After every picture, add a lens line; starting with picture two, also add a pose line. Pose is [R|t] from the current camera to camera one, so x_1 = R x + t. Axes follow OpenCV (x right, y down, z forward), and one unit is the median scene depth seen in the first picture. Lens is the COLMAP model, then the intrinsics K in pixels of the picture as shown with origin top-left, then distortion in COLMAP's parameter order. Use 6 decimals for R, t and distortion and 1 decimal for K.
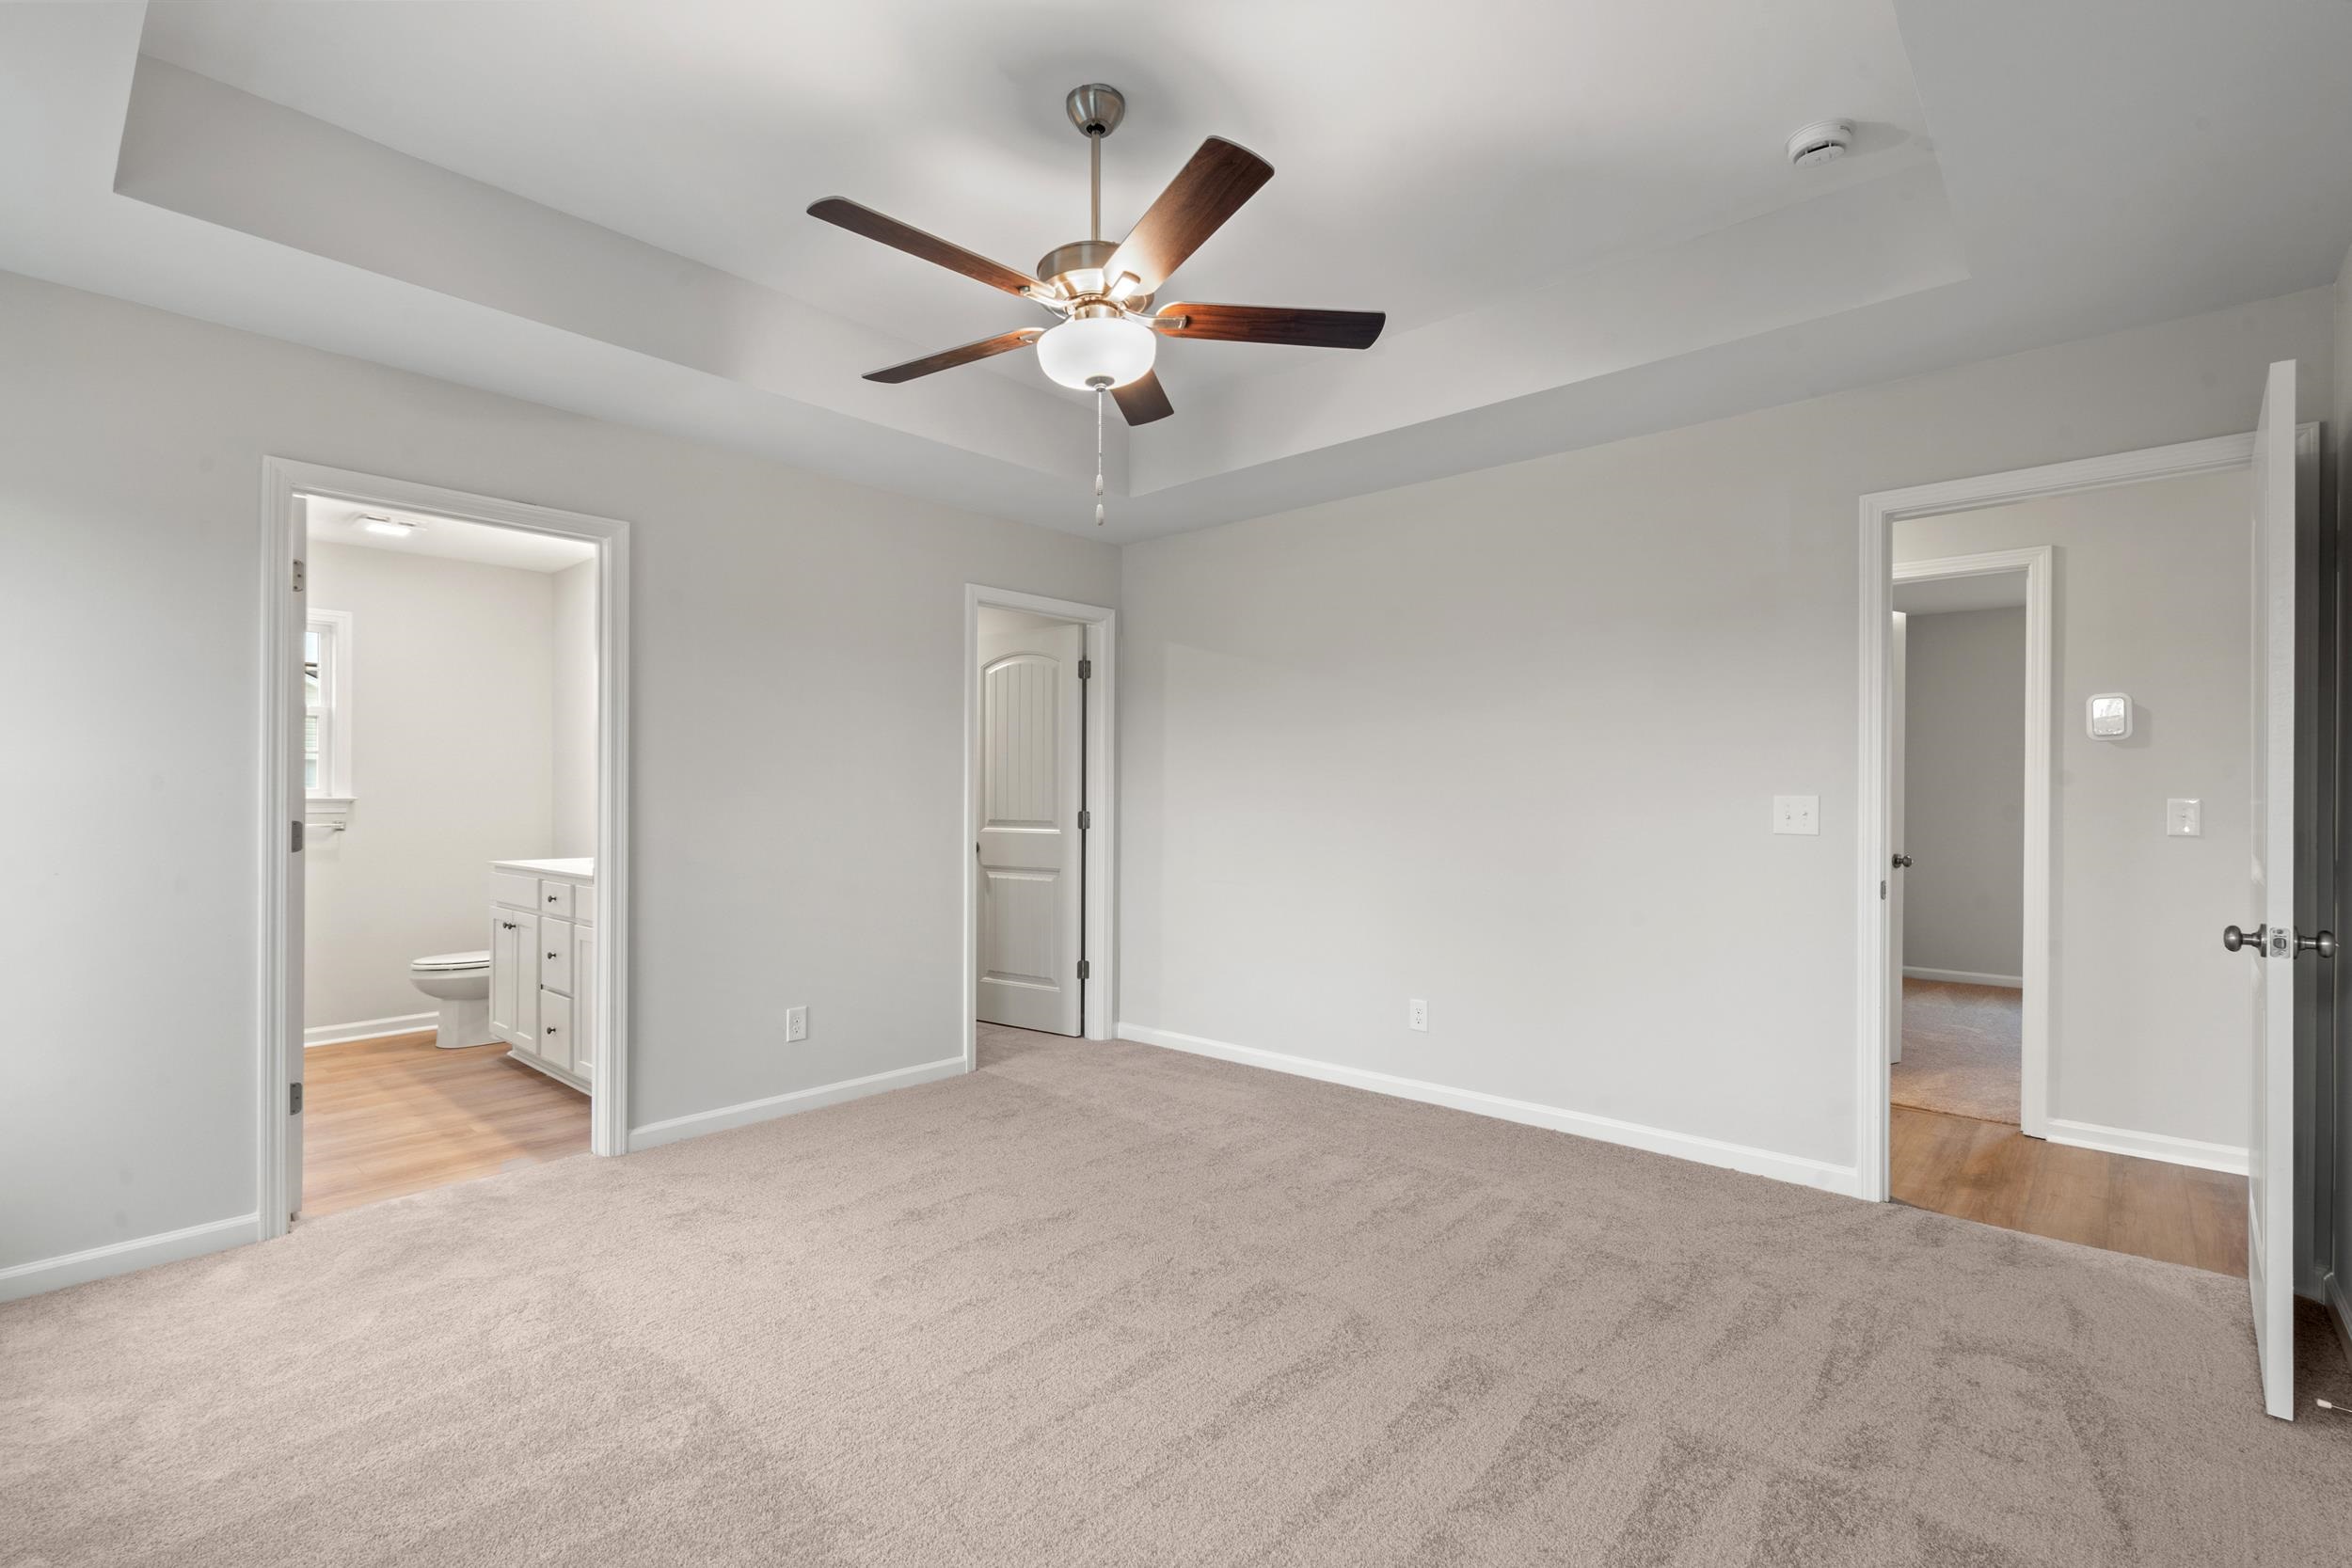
lens RADIAL K [[1050.5, 0, 1167.5], [0, 1050.5, 793.1], [0, 0, 1]] dist [-0.019867, 0.009596]
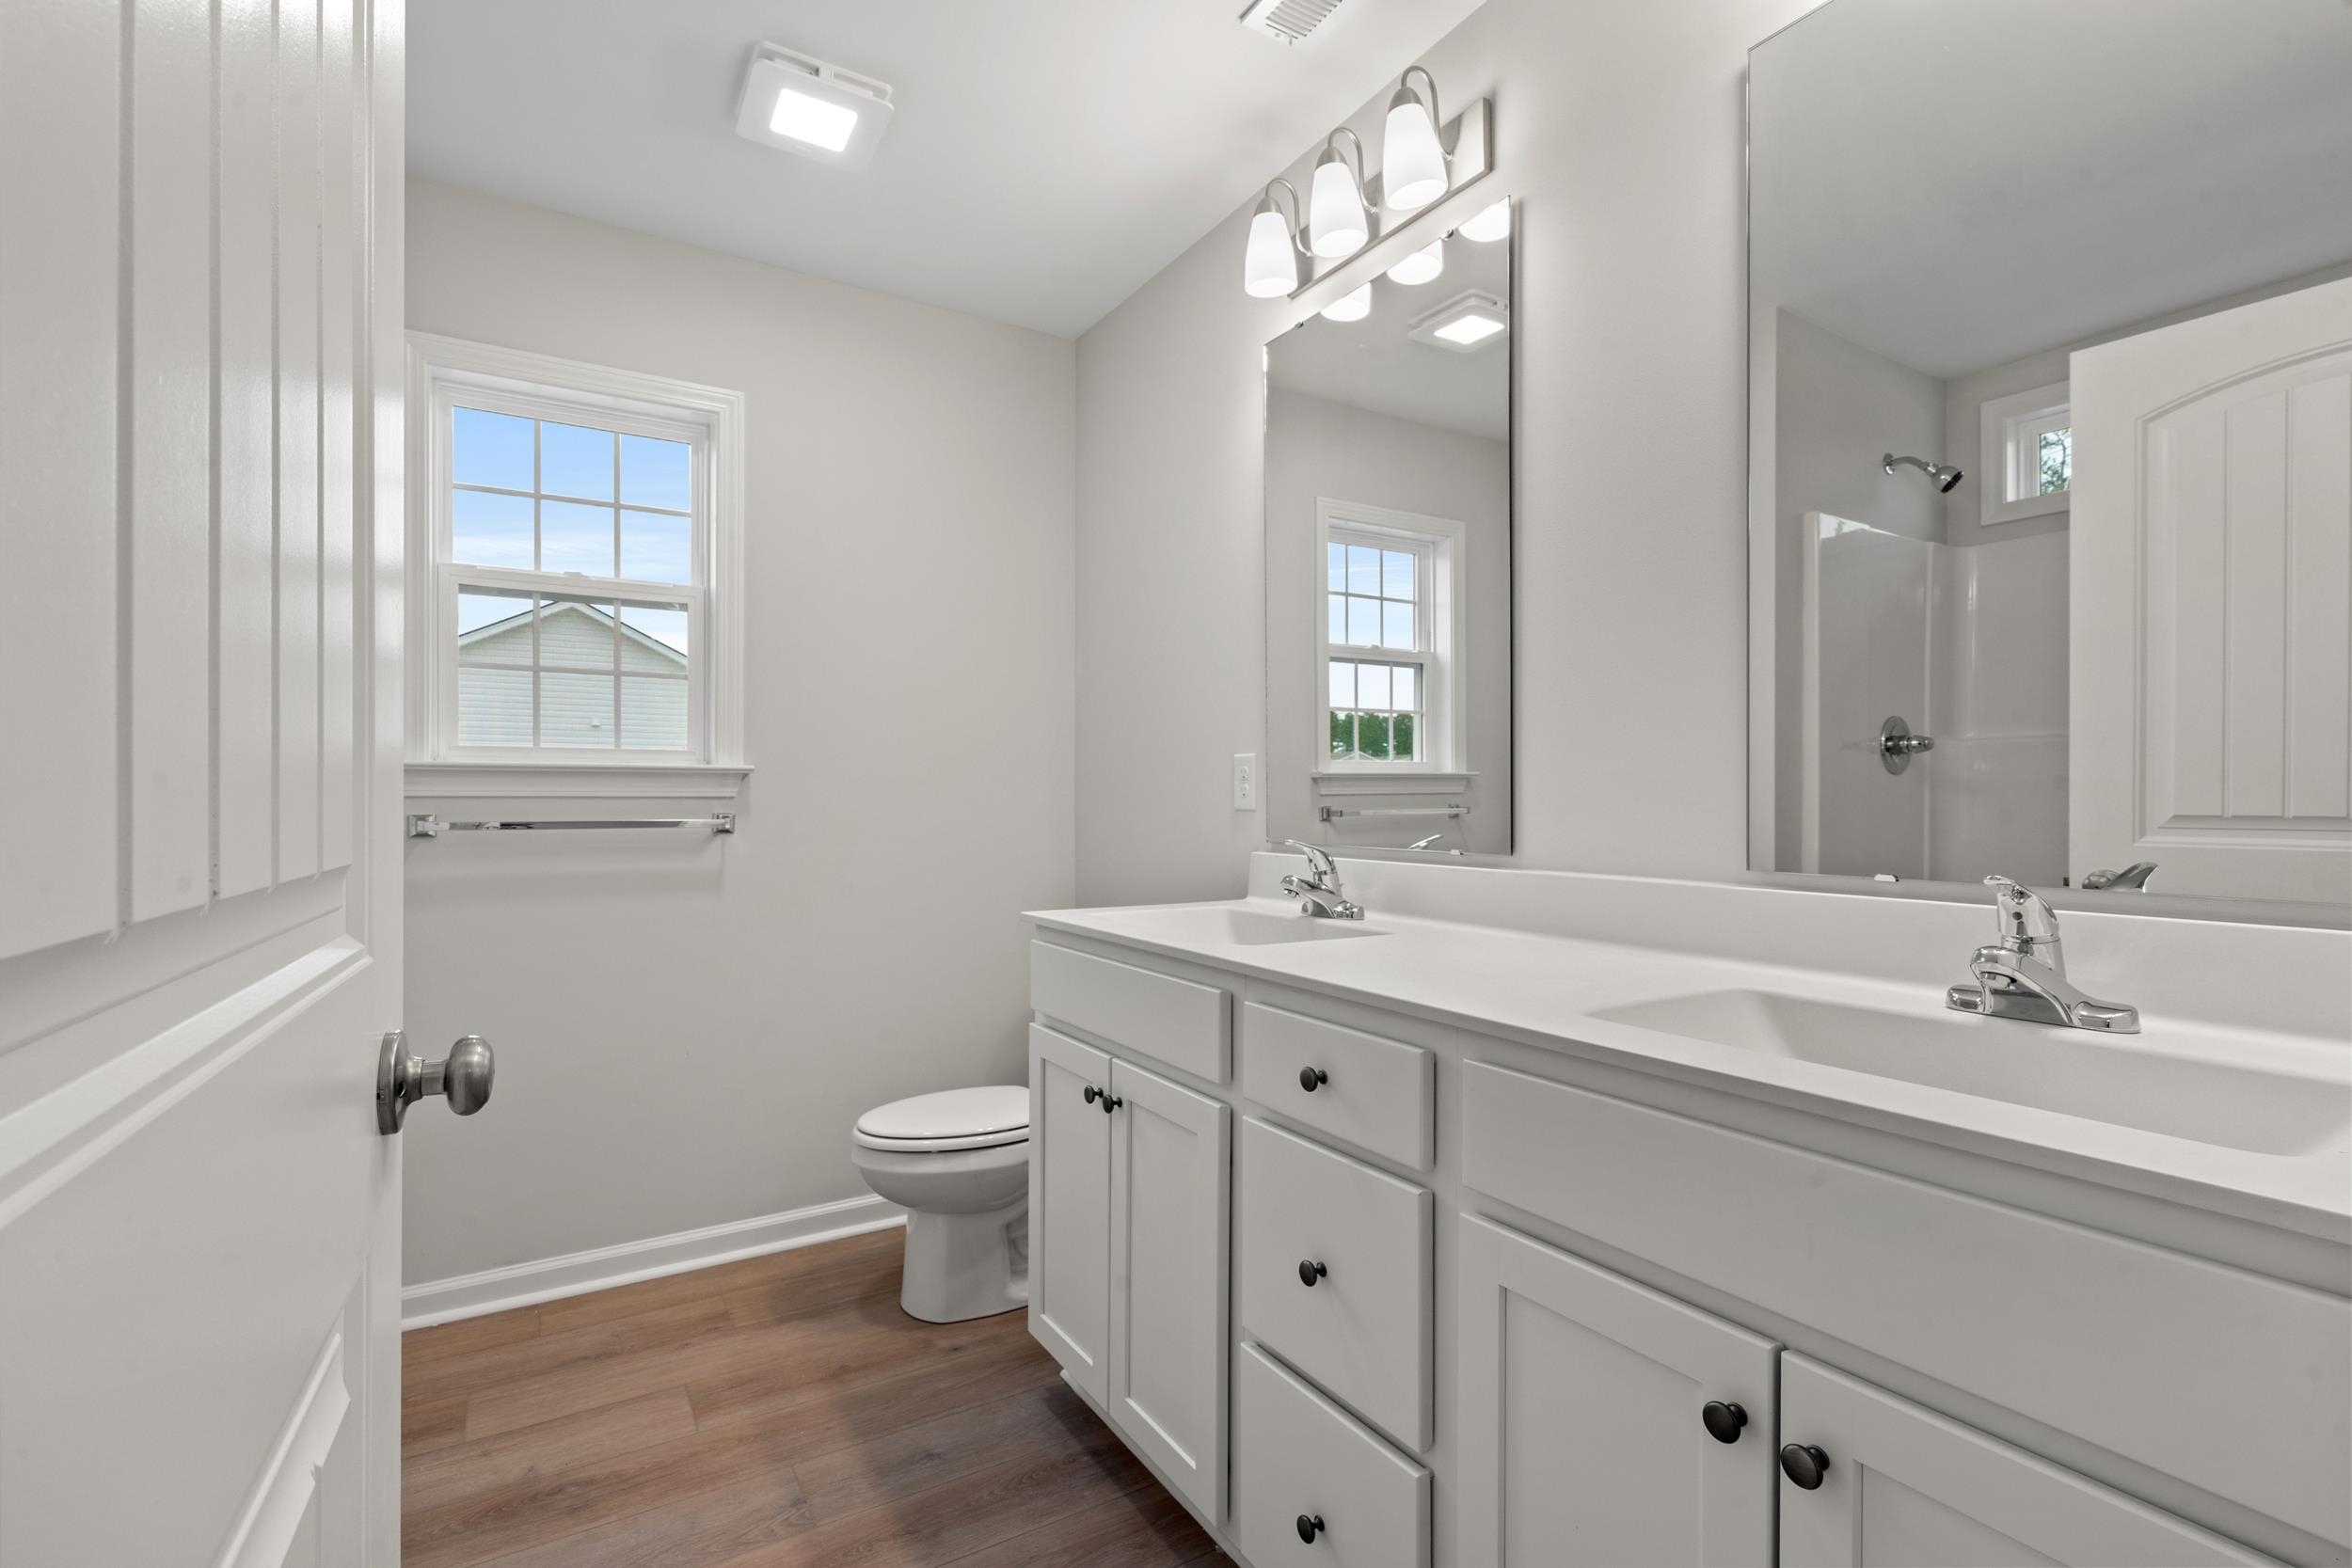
lens RADIAL K [[1050.5, 0, 1167.5], [0, 1050.5, 793.1], [0, 0, 1]] dist [-0.019867, 0.009596]
pose [[0.957342, 0.000888, -0.288957, -0.452085], [0.001392, 0.999970, 0.007683, 0.013466], [0.288955, -0.007757, 0.957311, 0.587948]]
